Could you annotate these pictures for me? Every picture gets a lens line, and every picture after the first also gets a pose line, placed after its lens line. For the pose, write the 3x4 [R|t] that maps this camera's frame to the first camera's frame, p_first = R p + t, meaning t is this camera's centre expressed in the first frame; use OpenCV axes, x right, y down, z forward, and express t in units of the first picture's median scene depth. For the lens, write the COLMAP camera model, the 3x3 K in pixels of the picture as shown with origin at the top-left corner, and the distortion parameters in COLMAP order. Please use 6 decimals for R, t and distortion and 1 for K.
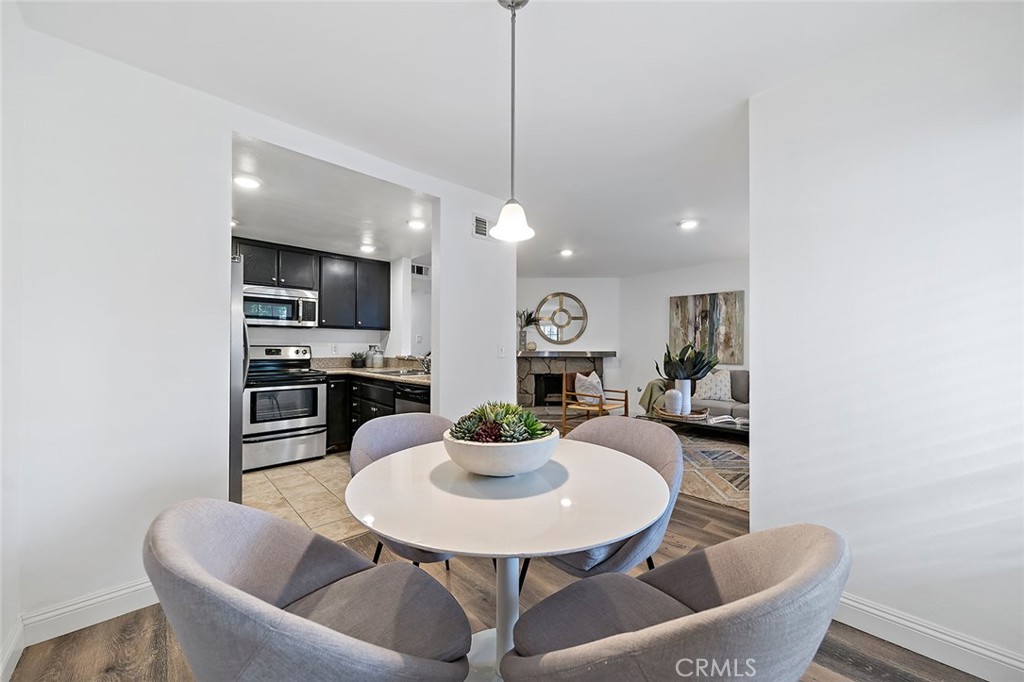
lens RADIAL K [[378.8, 0, 508.8], [0, 378.8, 343.8], [0, 0, 1]] dist [0.016973, 0.000112]
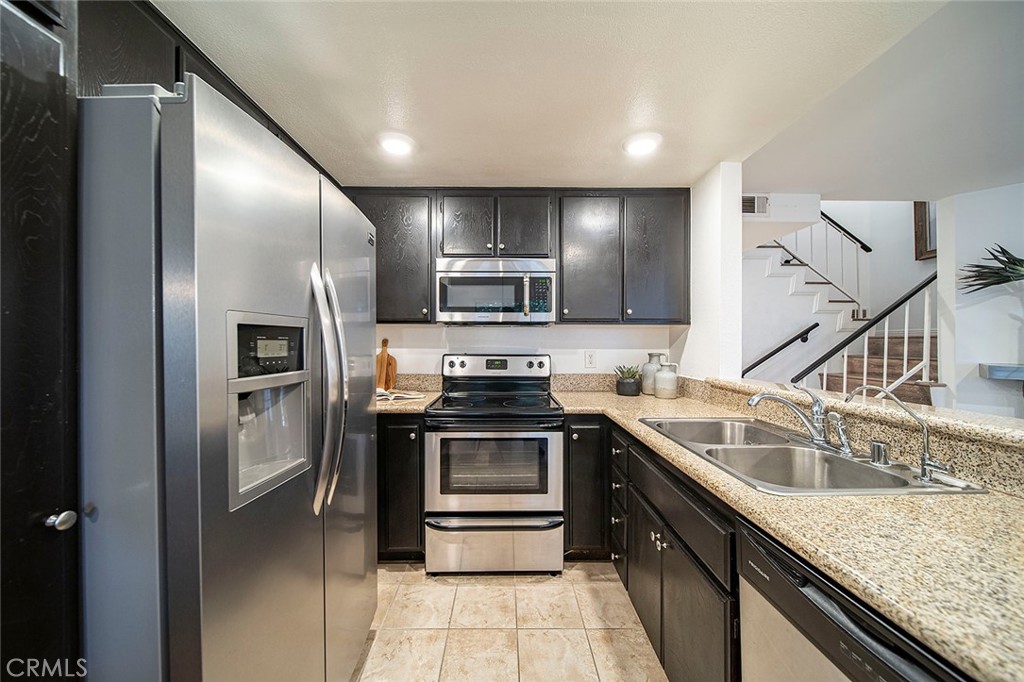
lens RADIAL K [[362.7, 0, 509.8], [0, 362.7, 345.1], [0, 0, 1]] dist [0.008565, -0.001897]
pose [[0.746503, 0.000569, -0.665381, -0.159969], [0.007775, 0.999924, 0.009579, -0.013006], [0.665336, -0.012324, 0.746442, 0.451650]]
